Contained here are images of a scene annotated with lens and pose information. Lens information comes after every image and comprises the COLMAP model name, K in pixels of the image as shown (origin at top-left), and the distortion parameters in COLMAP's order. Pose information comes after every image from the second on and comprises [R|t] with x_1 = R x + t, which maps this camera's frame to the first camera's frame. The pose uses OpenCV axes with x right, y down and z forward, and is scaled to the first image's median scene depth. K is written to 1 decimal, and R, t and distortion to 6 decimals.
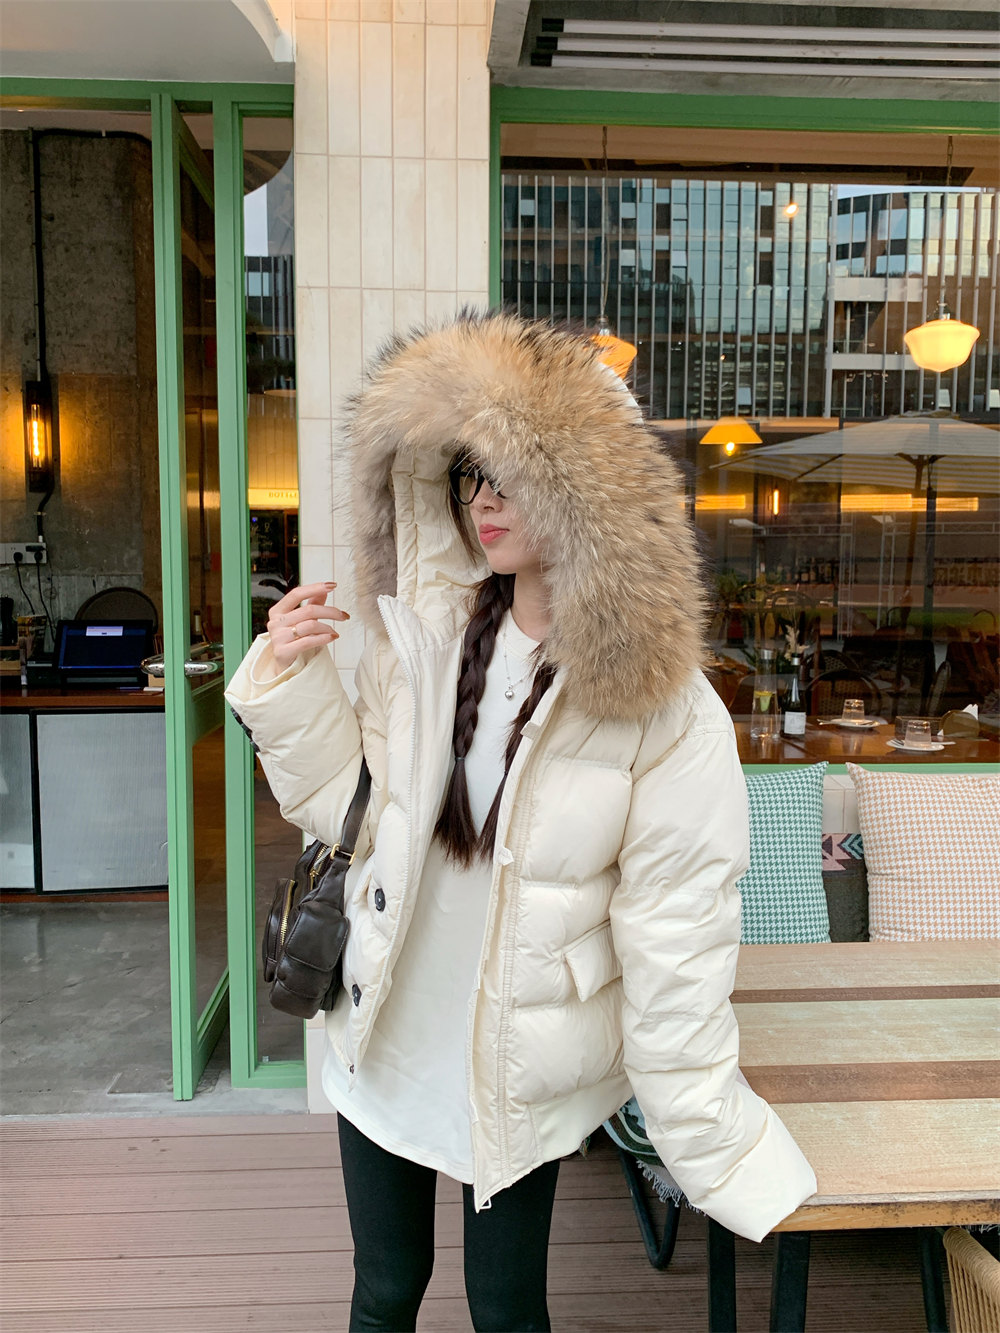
lens RADIAL K [[1108.5, 0, 495.6], [0, 1108.5, 664.4], [0, 0, 1]] dist [-0.002791, 0.021574]
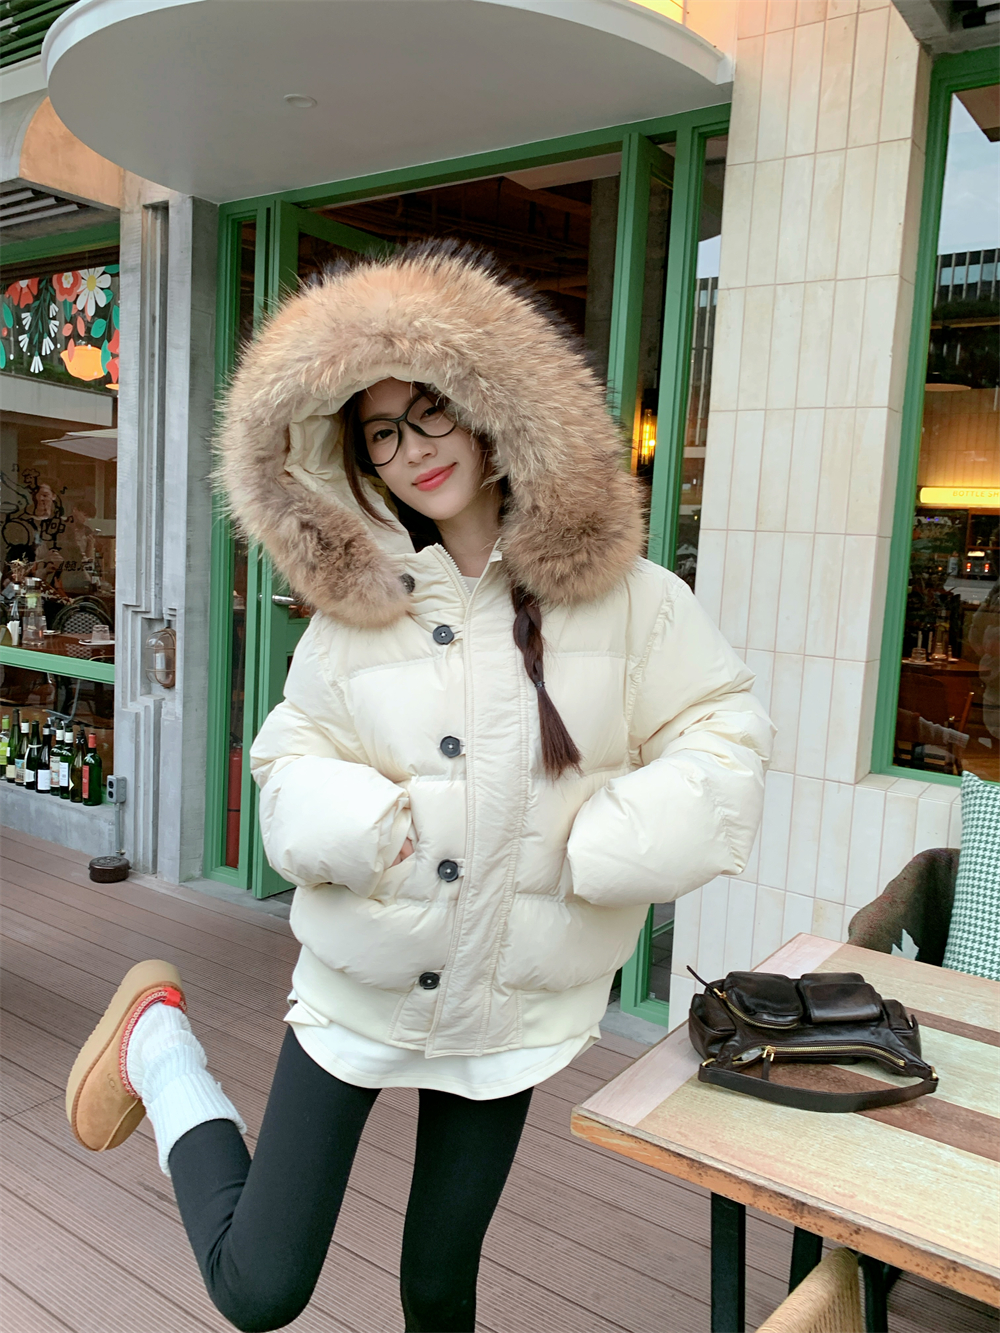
lens RADIAL K [[1108.5, 0, 499.5], [0, 1108.5, 659.2], [0, 0, 1]] dist [-0.002791, 0.021574]
pose [[0.782531, 0.104542, -0.613772, 0.362487], [-0.110066, 0.993504, 0.028891, 0.010063], [0.612805, 0.044947, 0.788955, 0.033640]]
